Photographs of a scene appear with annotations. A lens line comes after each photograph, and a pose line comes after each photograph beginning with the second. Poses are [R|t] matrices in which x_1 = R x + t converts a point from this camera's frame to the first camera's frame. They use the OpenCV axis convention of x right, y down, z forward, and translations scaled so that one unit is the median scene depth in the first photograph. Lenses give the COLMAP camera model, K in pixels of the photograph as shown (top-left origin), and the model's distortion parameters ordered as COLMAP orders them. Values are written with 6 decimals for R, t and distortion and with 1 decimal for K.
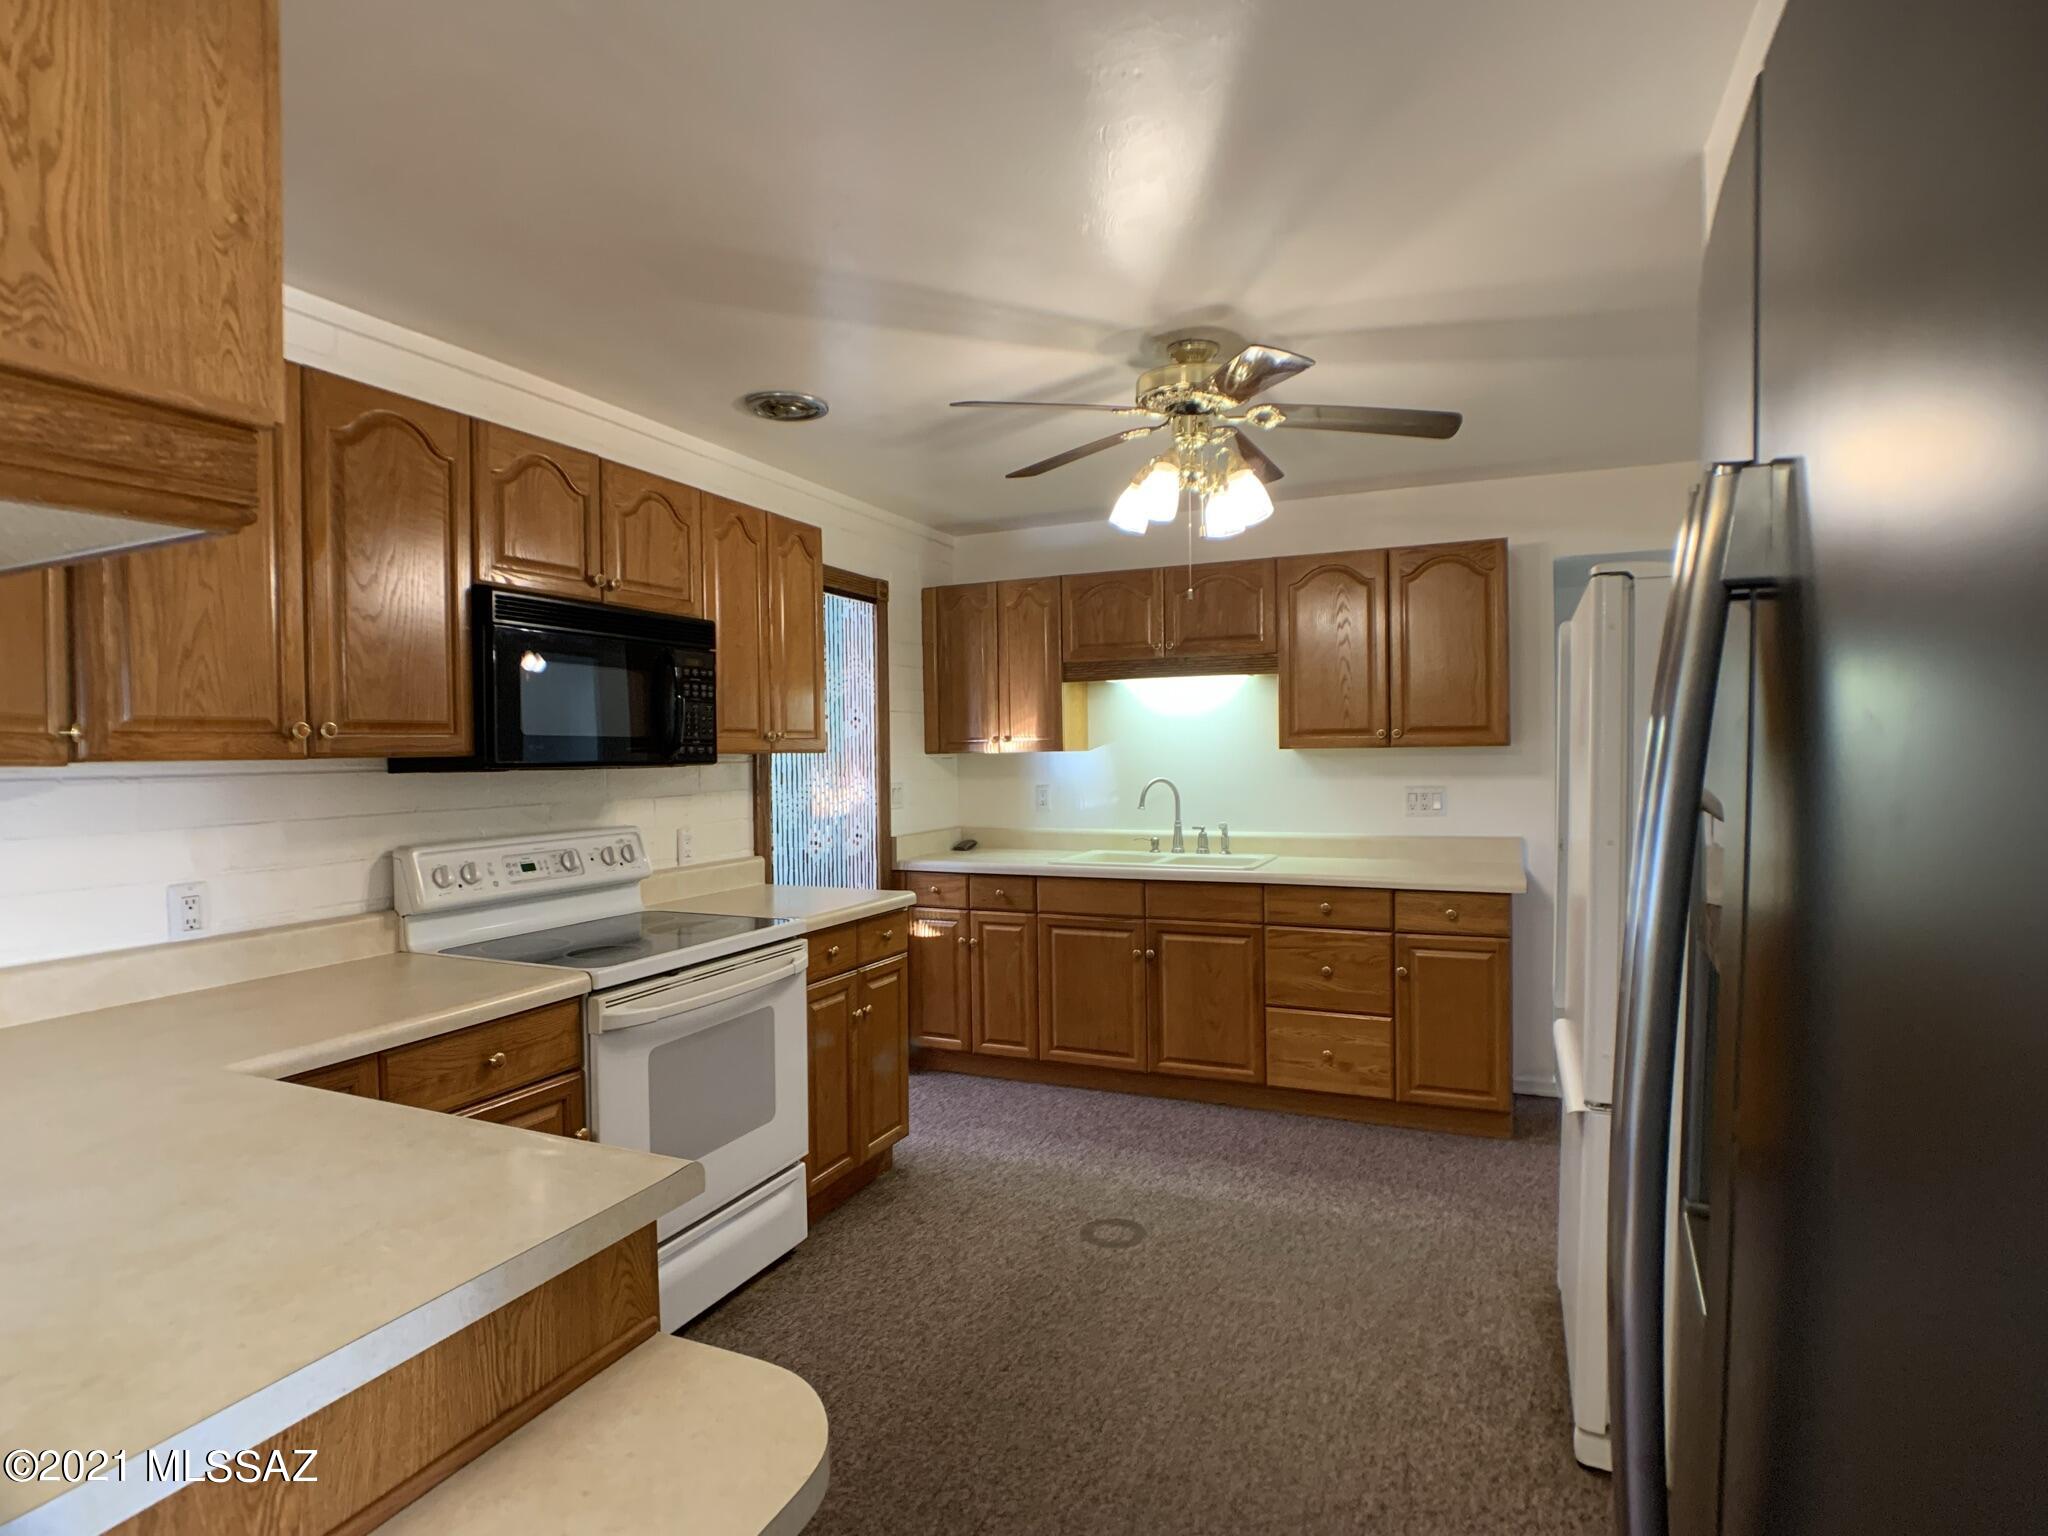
lens RADIAL K [[1086.4, 0, 1005.0], [0, 1086.4, 774.2], [0, 0, 1]] dist [-0.032931, 0.010729]
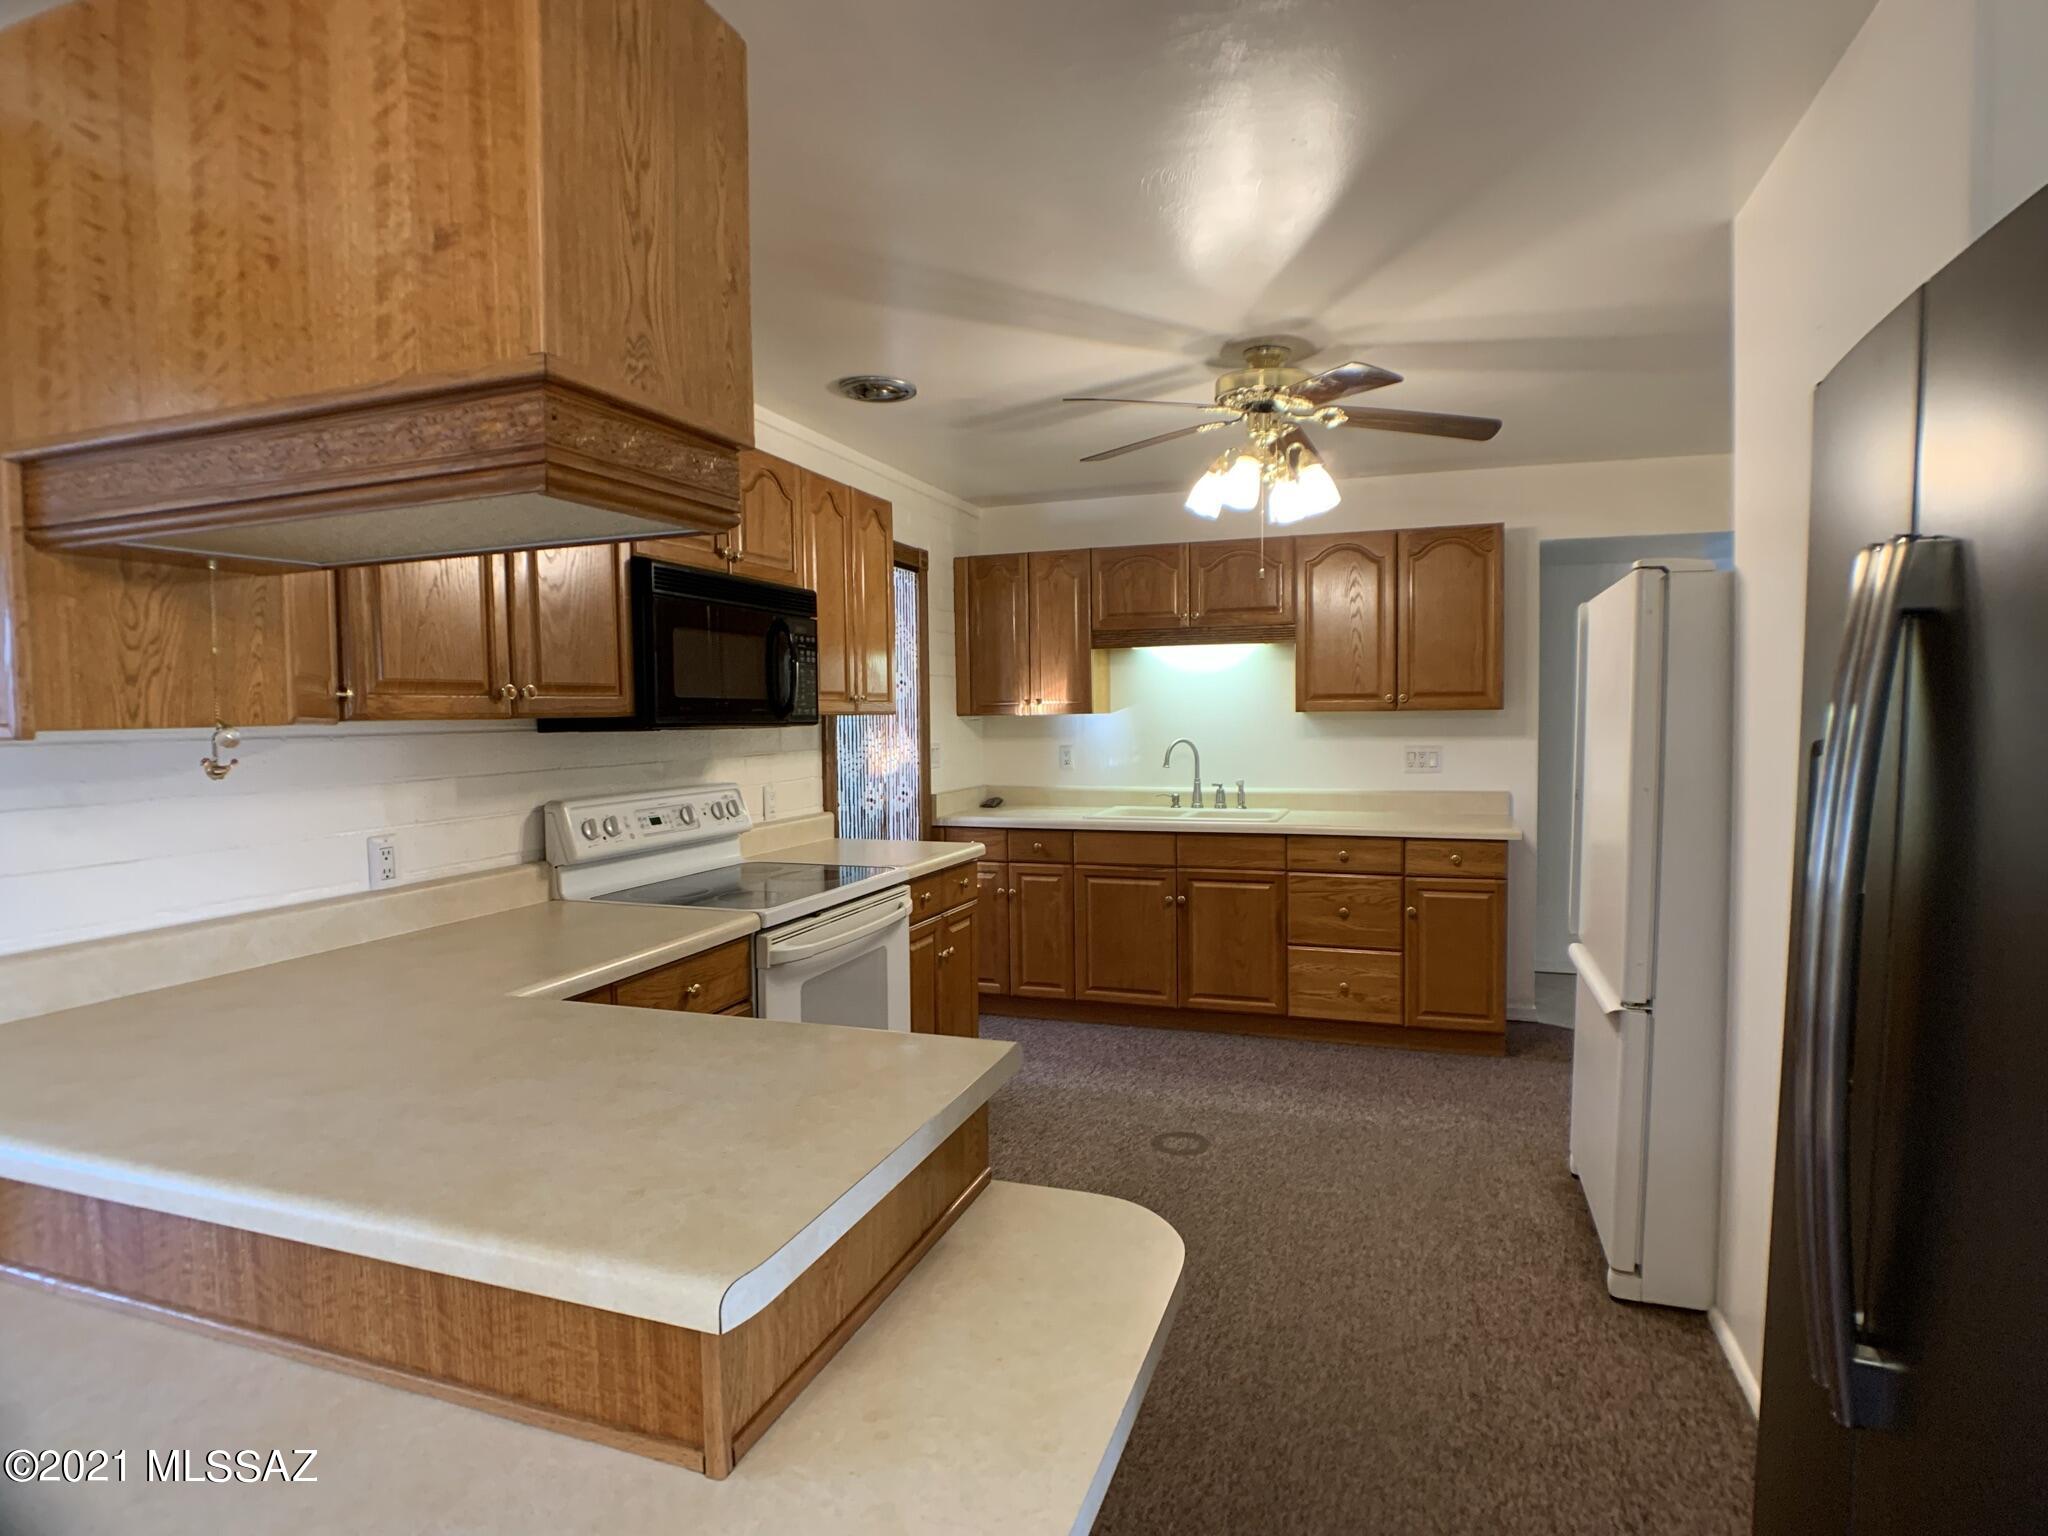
lens RADIAL K [[1083.9, 0, 1045.7], [0, 1083.9, 768.7], [0, 0, 1]] dist [-0.020883, -0.001183]
pose [[0.995049, -0.002679, 0.099347, -0.134001], [-0.000223, 0.999574, 0.029189, 0.002670], [-0.099383, -0.029066, 0.994625, -0.081234]]
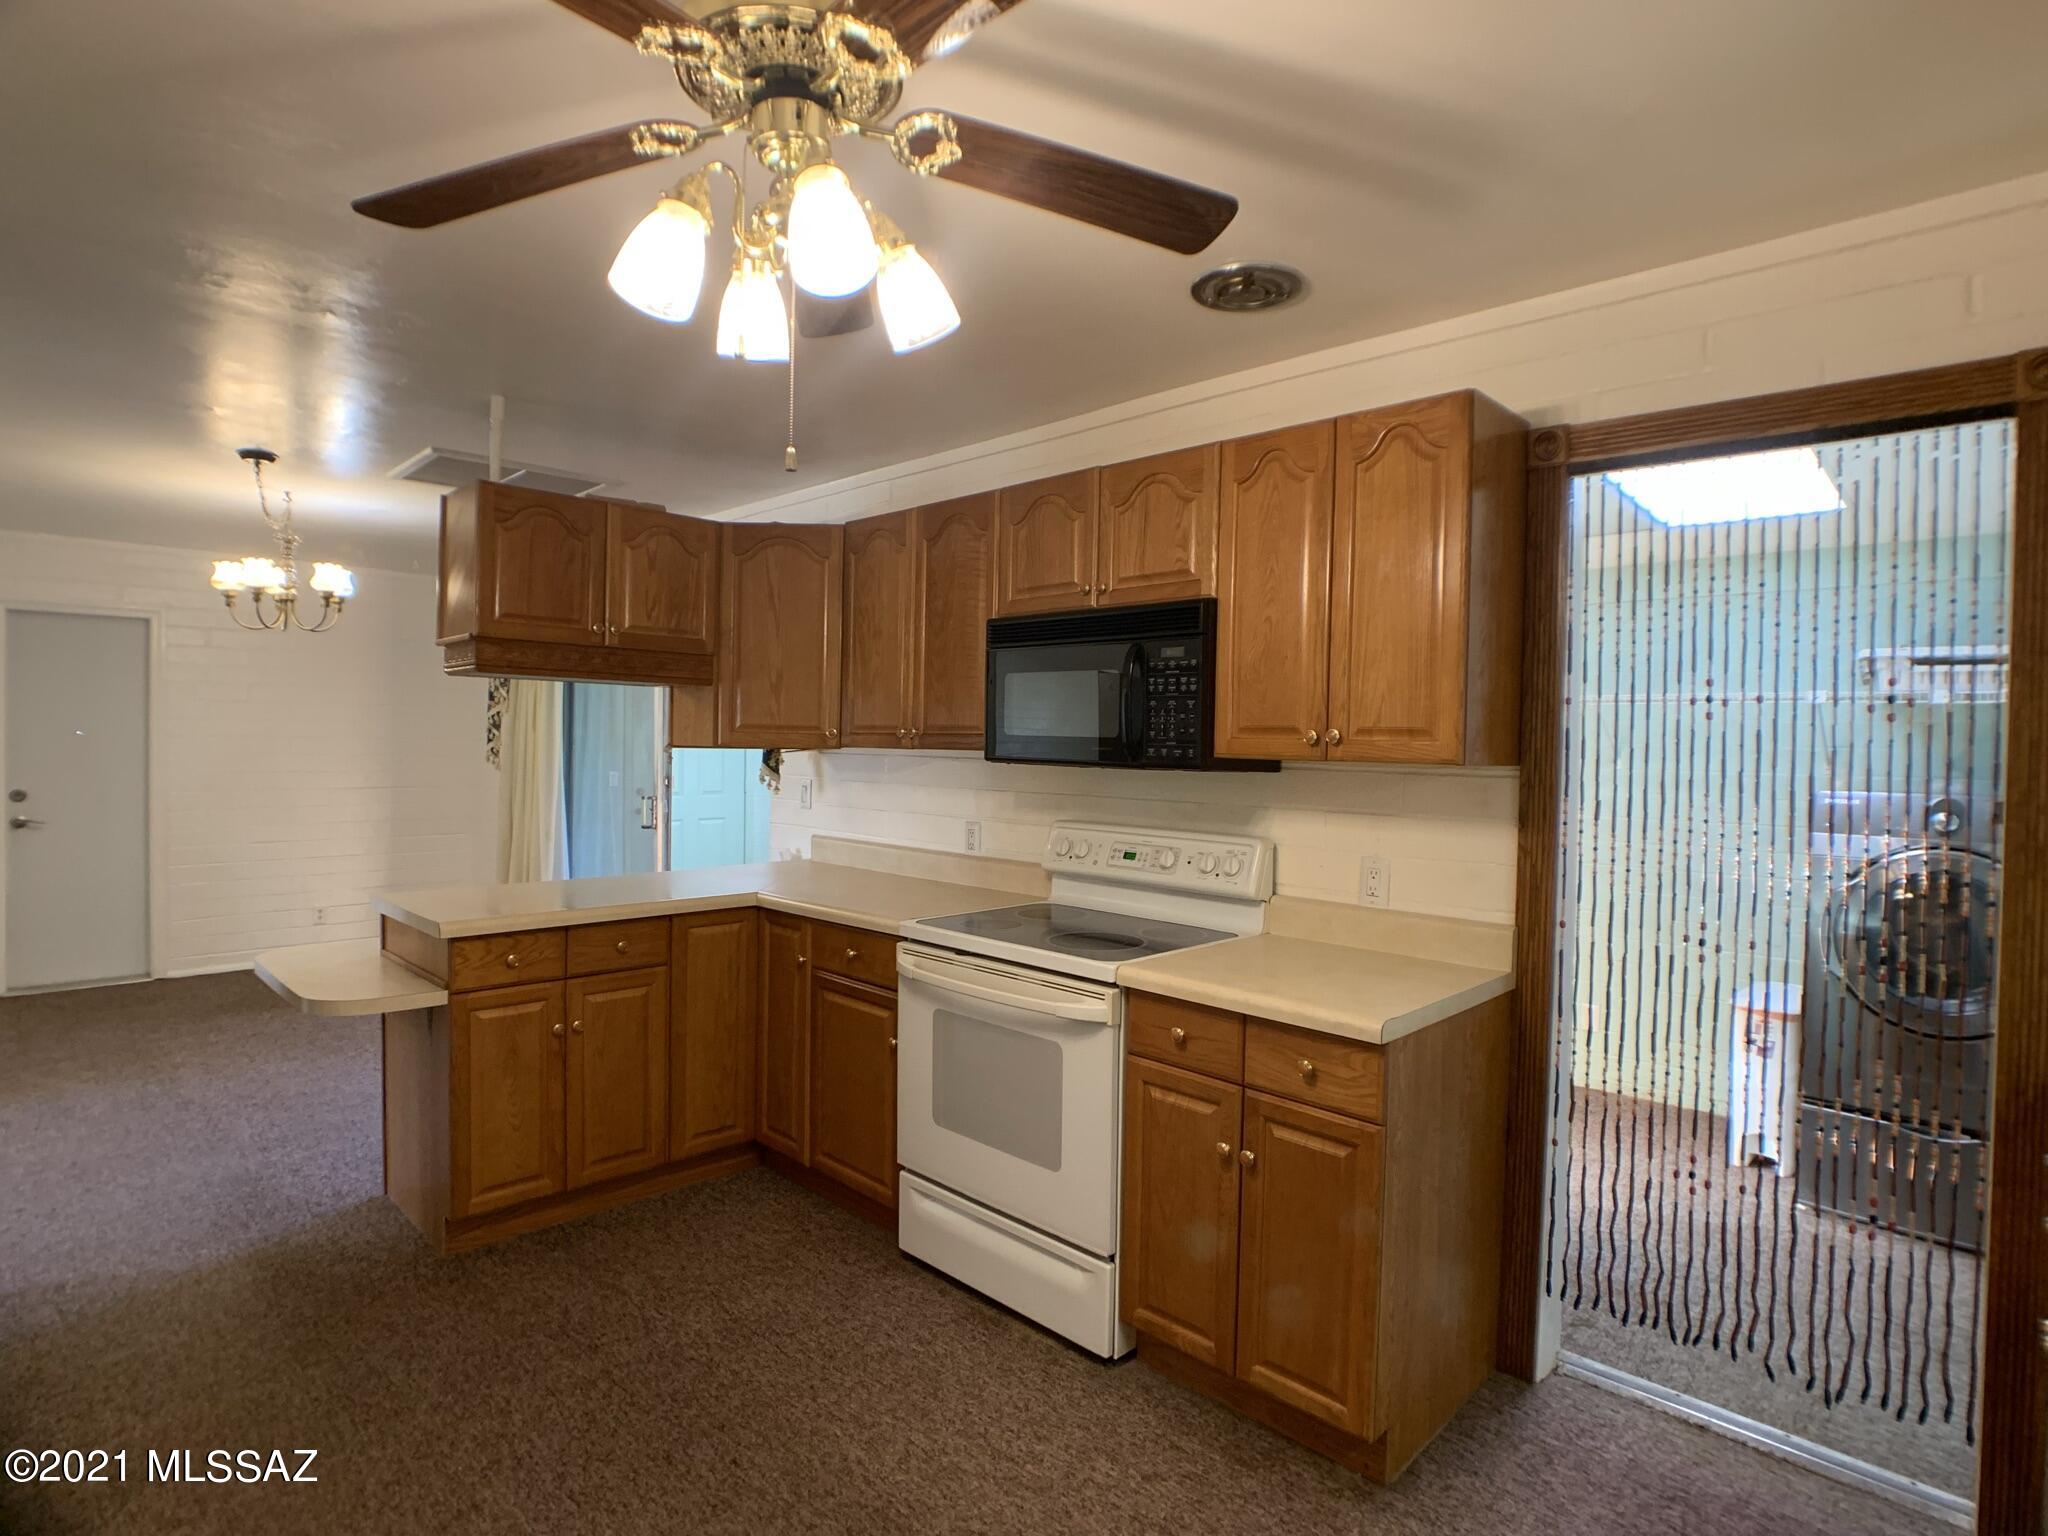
lens RADIAL K [[1094.6, 0, 1017.4], [0, 1094.6, 762.0], [0, 0, 1]] dist [-0.001300, -0.040899]
pose [[-0.347590, 0.032011, -0.937100, 0.510901], [-0.032366, 0.998412, 0.046111, -0.044875], [0.937088, 0.046357, -0.346002, 1.039259]]
